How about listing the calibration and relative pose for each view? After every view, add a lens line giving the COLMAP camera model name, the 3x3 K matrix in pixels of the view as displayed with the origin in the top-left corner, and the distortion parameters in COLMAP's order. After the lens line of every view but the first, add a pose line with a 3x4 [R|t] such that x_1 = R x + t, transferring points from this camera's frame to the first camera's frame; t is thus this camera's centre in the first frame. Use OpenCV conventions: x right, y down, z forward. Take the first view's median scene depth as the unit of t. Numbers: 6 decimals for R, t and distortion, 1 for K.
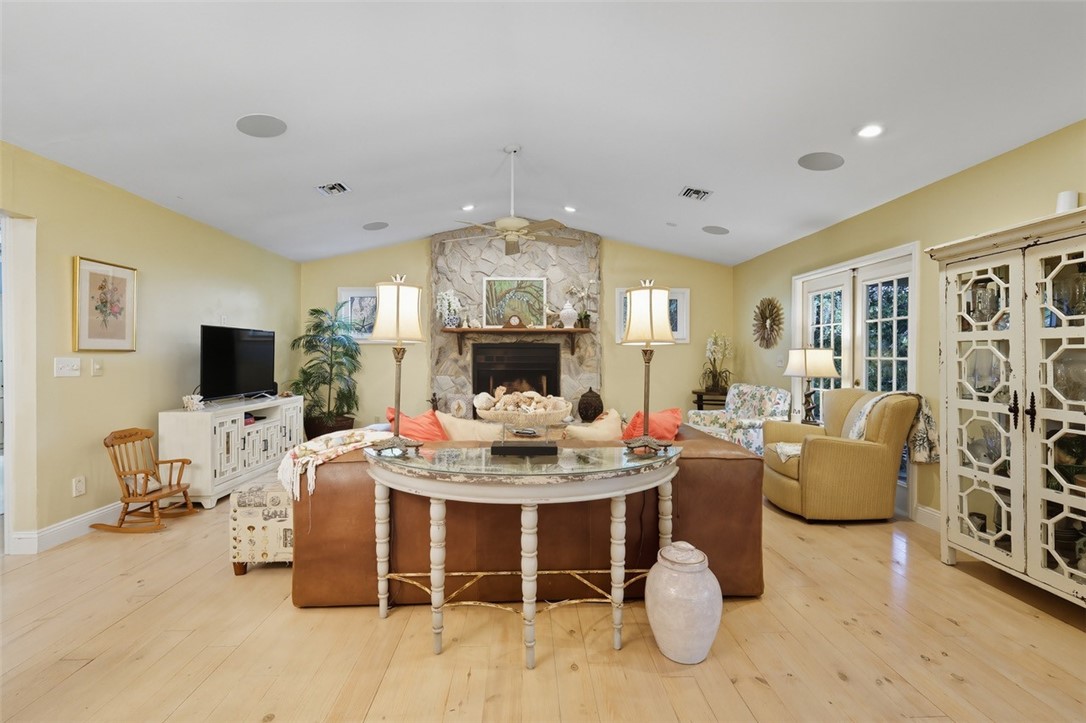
lens RADIAL K [[484.2, 0, 540.6], [0, 484.2, 359.9], [0, 0, 1]] dist [-0.001084, 0.000285]
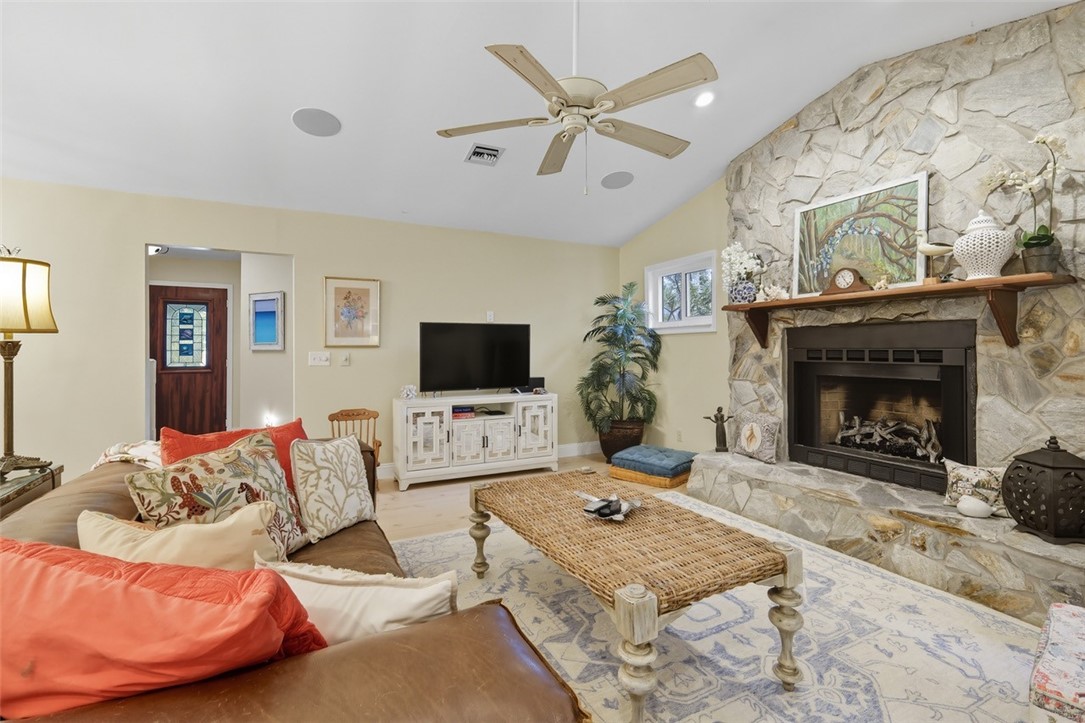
lens RADIAL K [[483.8, 0, 542.6], [0, 483.8, 349.5], [0, 0, 1]] dist [-0.001084, 0.000285]
pose [[0.414929, -0.002727, -0.909850, 0.266036], [-0.005890, 0.999967, -0.005683, -0.003569], [0.909835, 0.007717, 0.414899, 0.504739]]
